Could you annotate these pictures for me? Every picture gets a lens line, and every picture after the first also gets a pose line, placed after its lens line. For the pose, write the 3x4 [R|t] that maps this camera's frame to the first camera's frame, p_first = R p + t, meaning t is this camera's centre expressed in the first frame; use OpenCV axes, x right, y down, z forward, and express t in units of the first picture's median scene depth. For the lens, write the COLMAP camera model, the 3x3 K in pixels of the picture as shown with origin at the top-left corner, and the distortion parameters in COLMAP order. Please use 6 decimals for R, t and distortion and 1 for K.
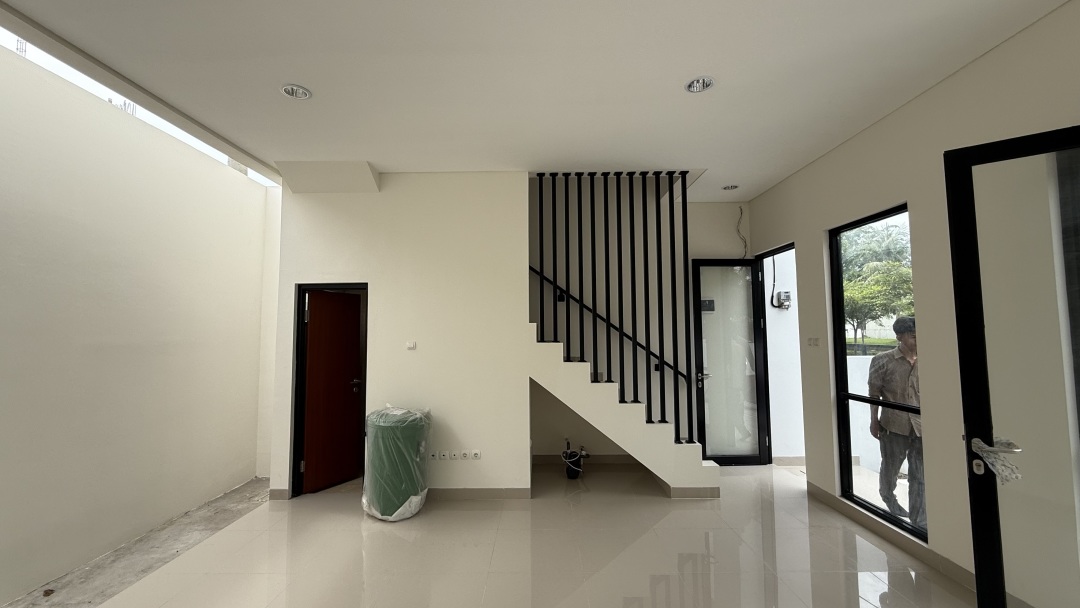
lens RADIAL K [[431.4, 0, 541.5], [0, 431.4, 300.8], [0, 0, 1]] dist [-0.000624, -0.000261]
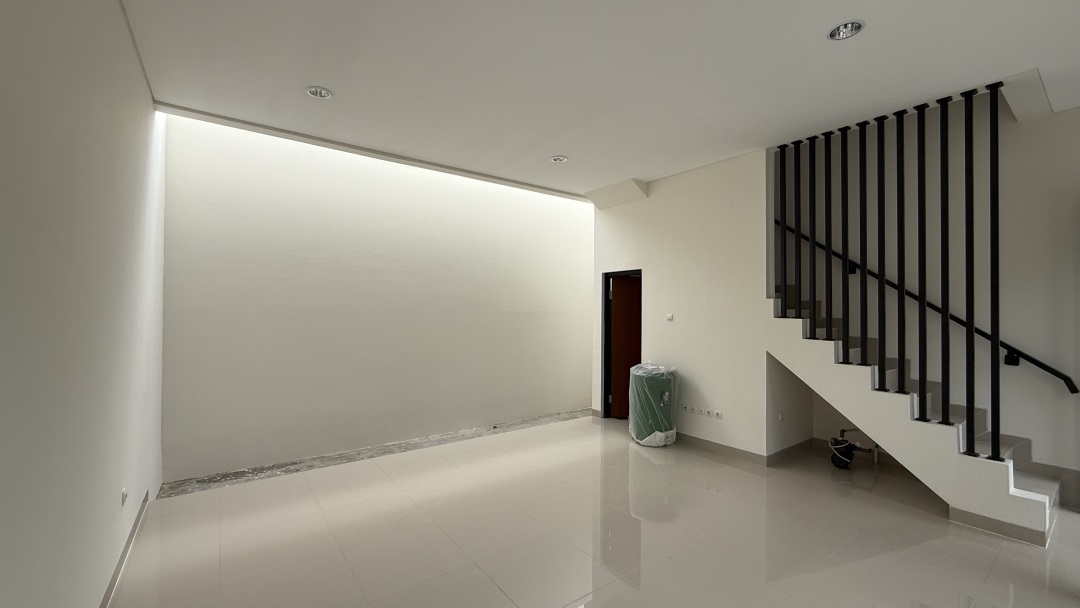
lens RADIAL K [[431.4, 0, 539.2], [0, 431.4, 301.9], [0, 0, 1]] dist [-0.000624, -0.000261]
pose [[0.599972, -0.002314, -0.800018, 0.469128], [0.041695, 0.998727, 0.028381, 0.007992], [0.798934, -0.050384, 0.599305, -0.044451]]
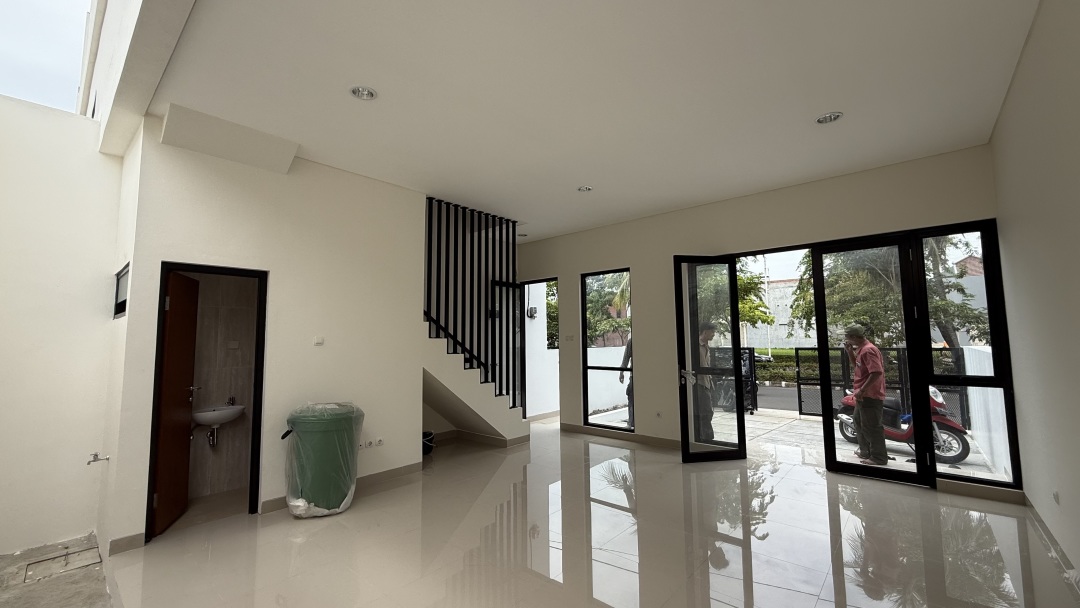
lens RADIAL K [[431.4, 0, 543.0], [0, 431.4, 297.3], [0, 0, 1]] dist [-0.000624, -0.000261]
pose [[0.648527, 0.073999, 0.757586, -0.721906], [-0.048270, 0.997258, -0.056088, 0.034902], [-0.759660, -0.000194, 0.650321, -0.018063]]
